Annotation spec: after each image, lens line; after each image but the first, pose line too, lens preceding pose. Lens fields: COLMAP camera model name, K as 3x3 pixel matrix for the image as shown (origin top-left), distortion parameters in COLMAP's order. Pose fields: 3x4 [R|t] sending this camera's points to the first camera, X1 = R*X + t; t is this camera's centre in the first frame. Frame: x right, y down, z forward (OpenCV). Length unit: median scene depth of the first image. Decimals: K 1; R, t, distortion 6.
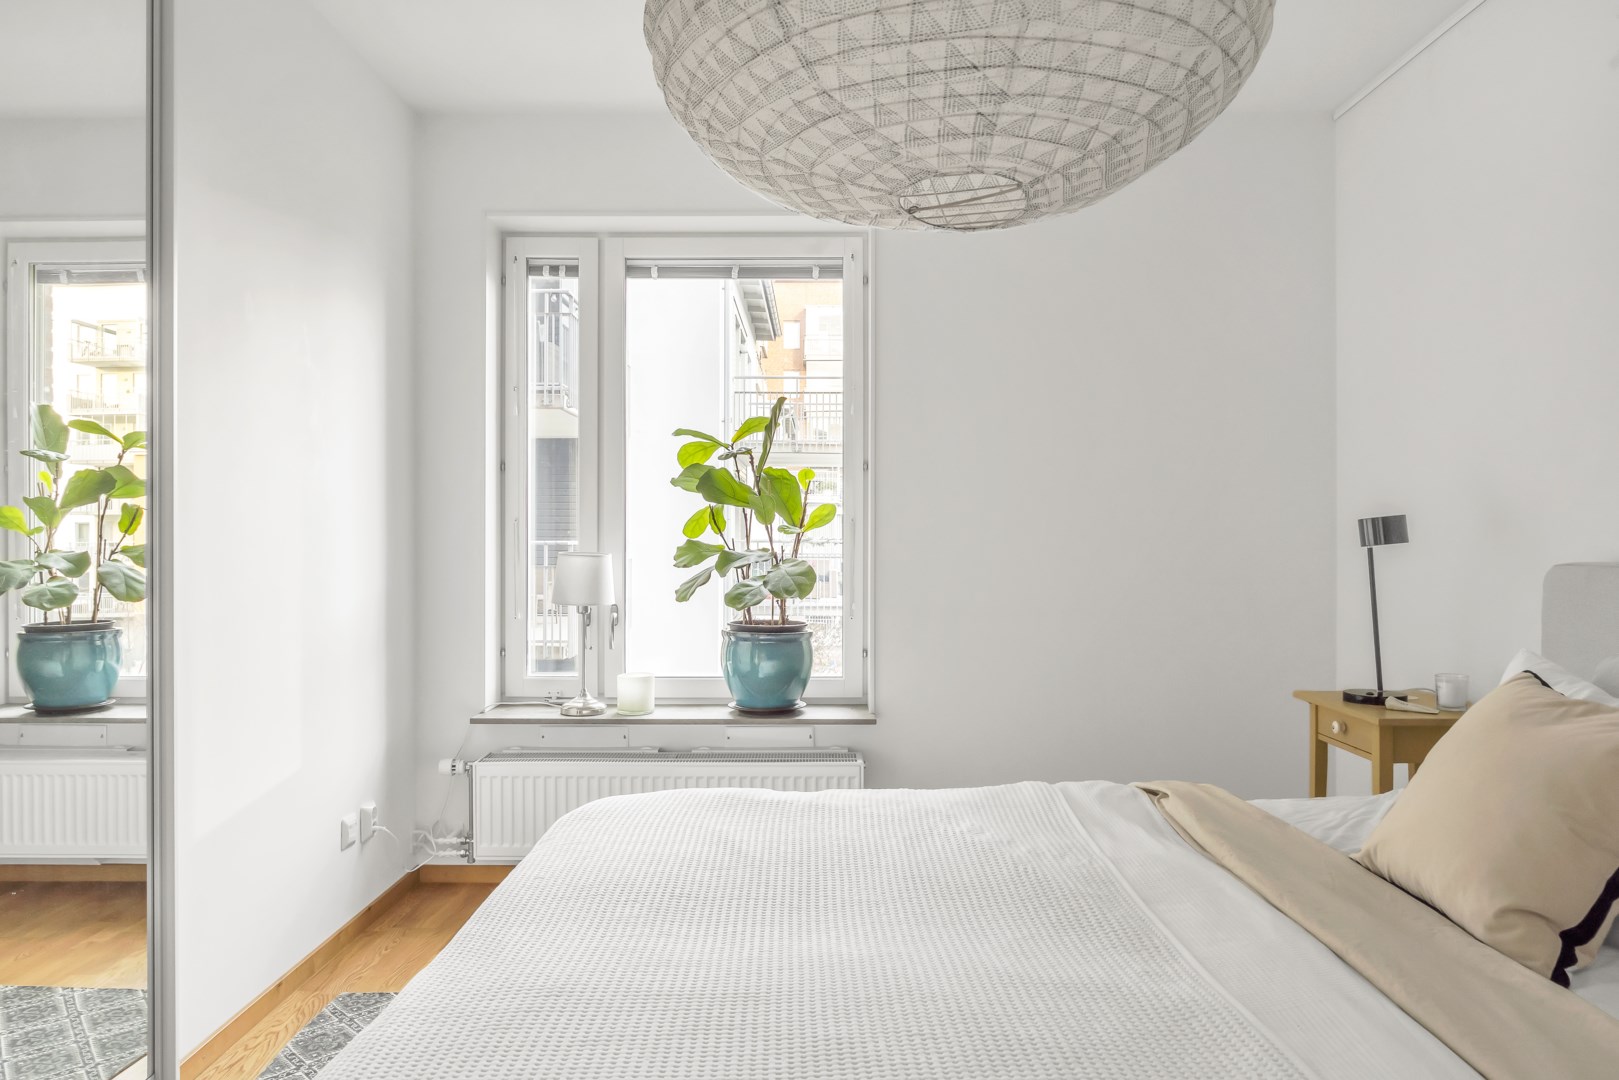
lens RADIAL K [[1088.0, 0, 808.5], [0, 1088.0, 530.2], [0, 0, 1]] dist [-0.015099, -0.002157]
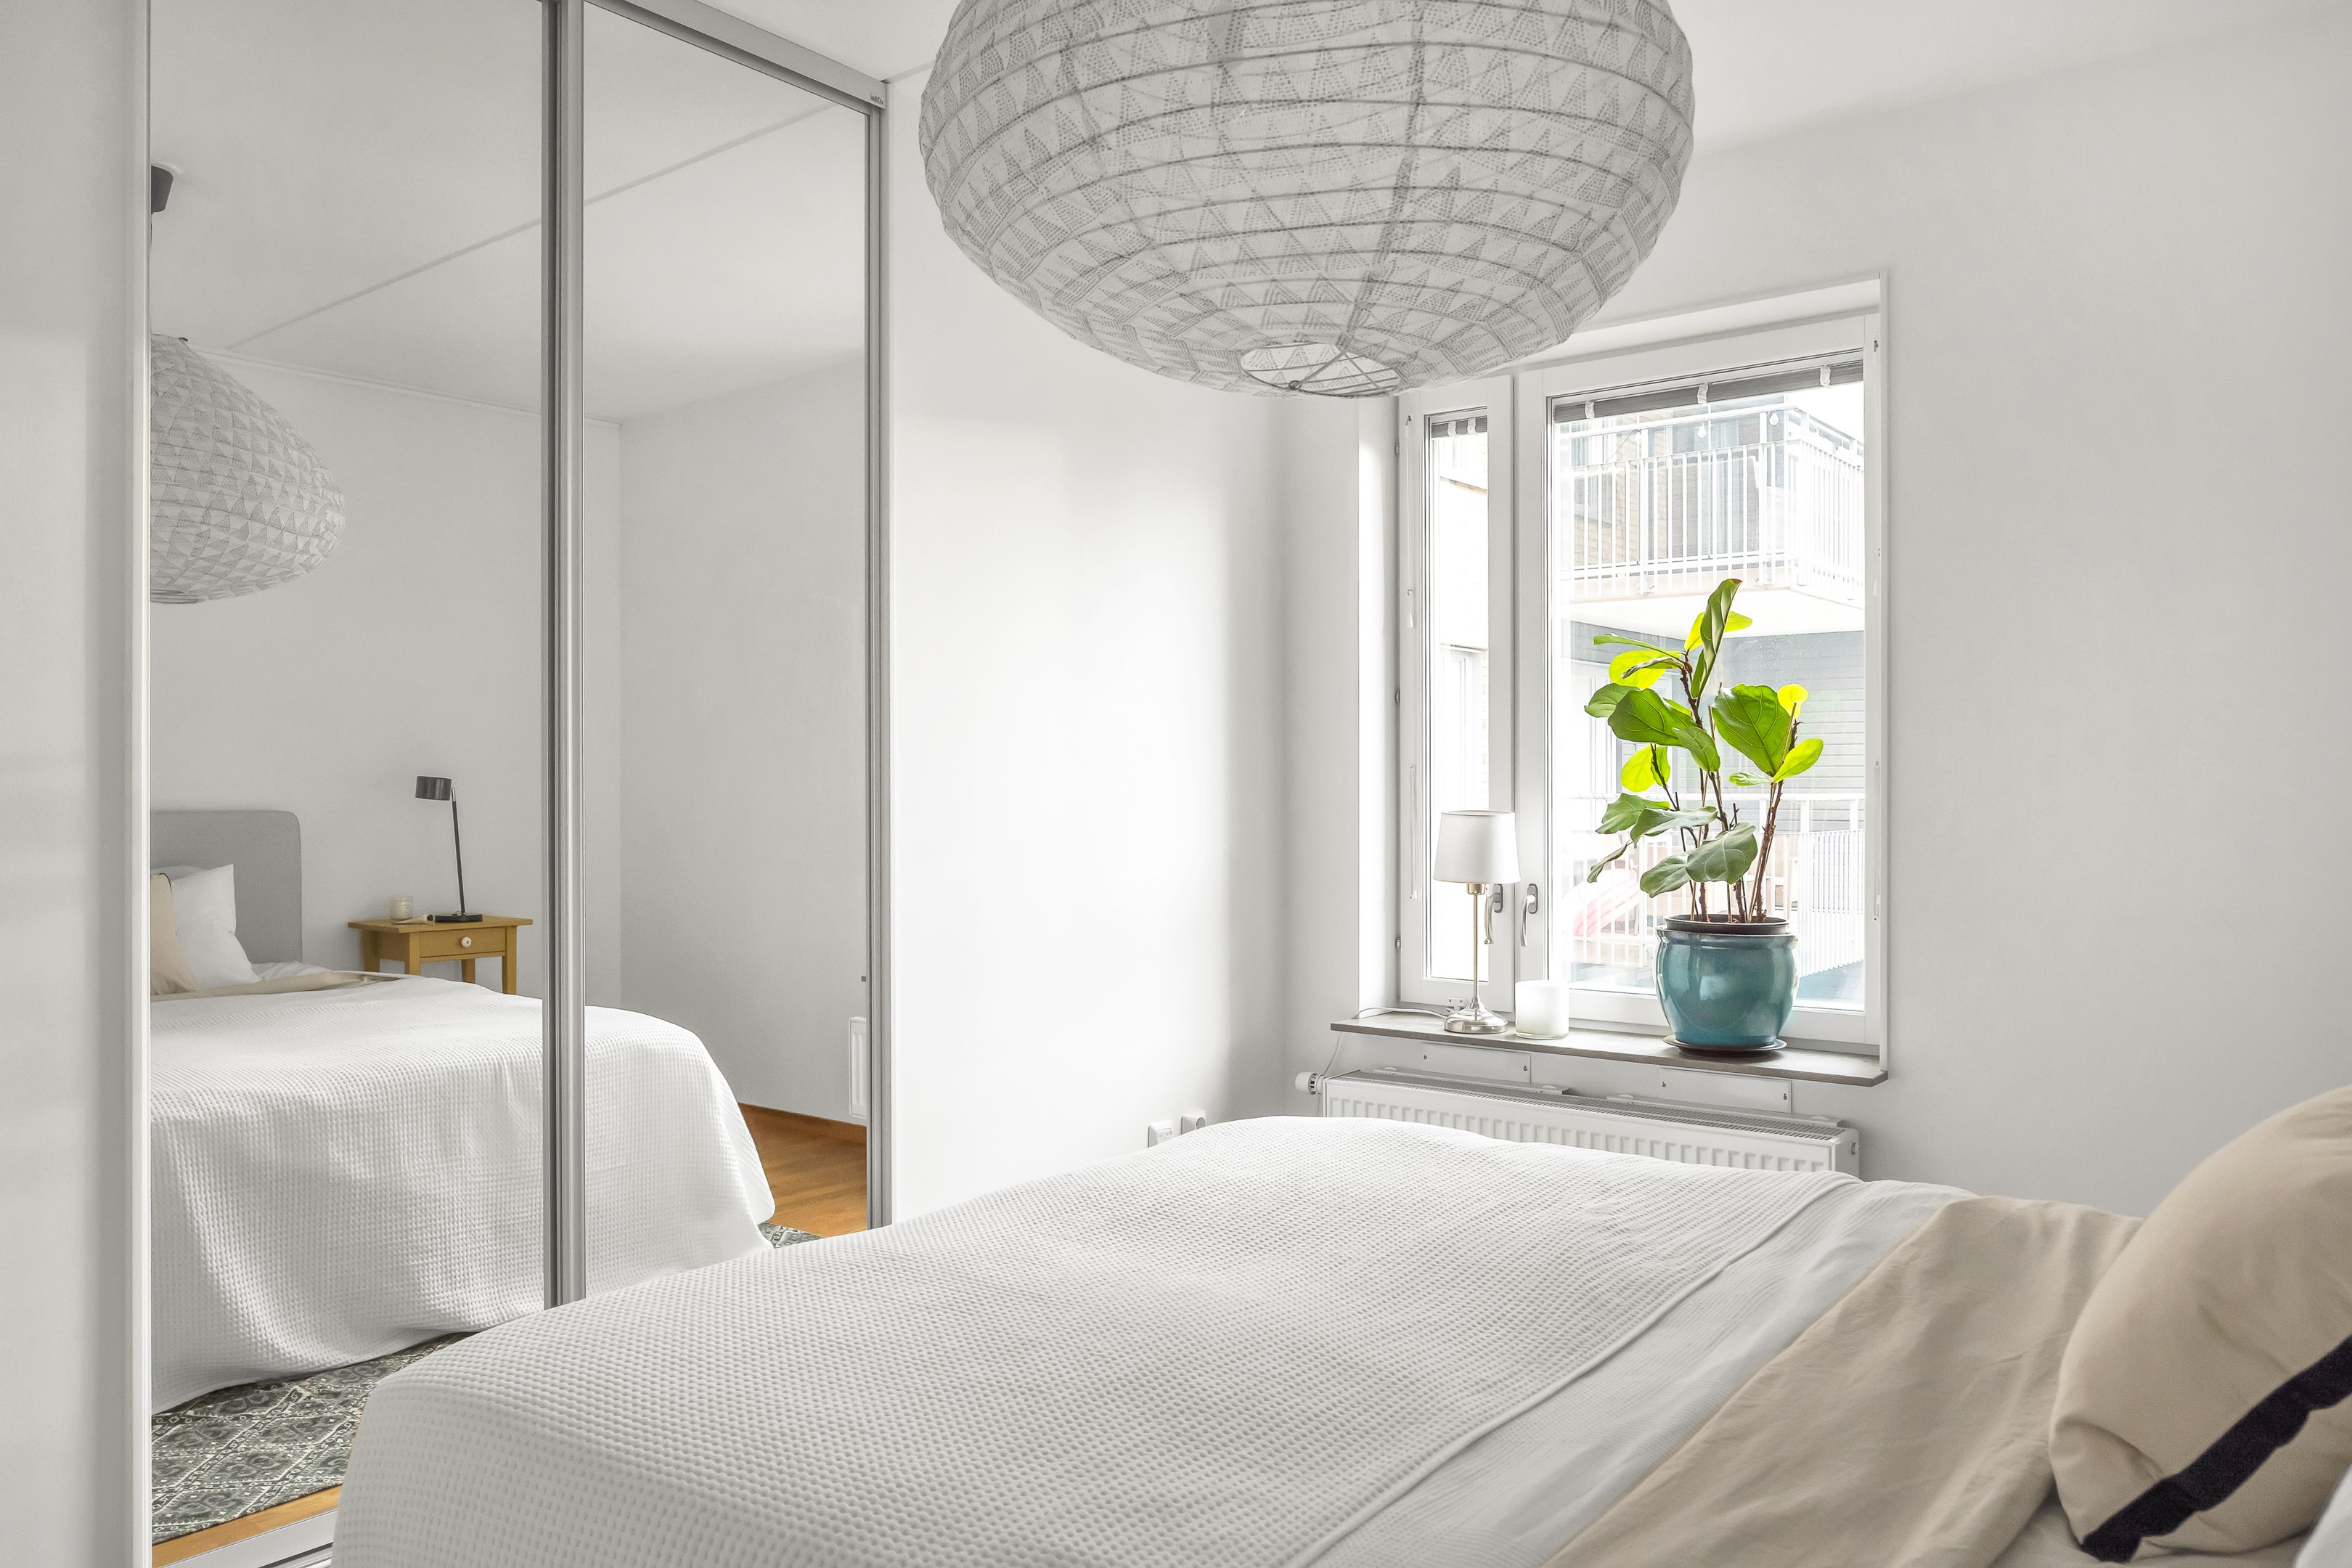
lens RADIAL K [[1678.5, 0, 1176.0], [0, 1678.5, 784.0], [0, 0, 1]] dist [-0.027874, -0.002565]
pose [[0.785066, -0.002080, -0.619409, 0.335256], [0.004970, 0.999983, 0.002941, -0.002008], [0.619393, -0.005388, 0.785063, -0.010706]]
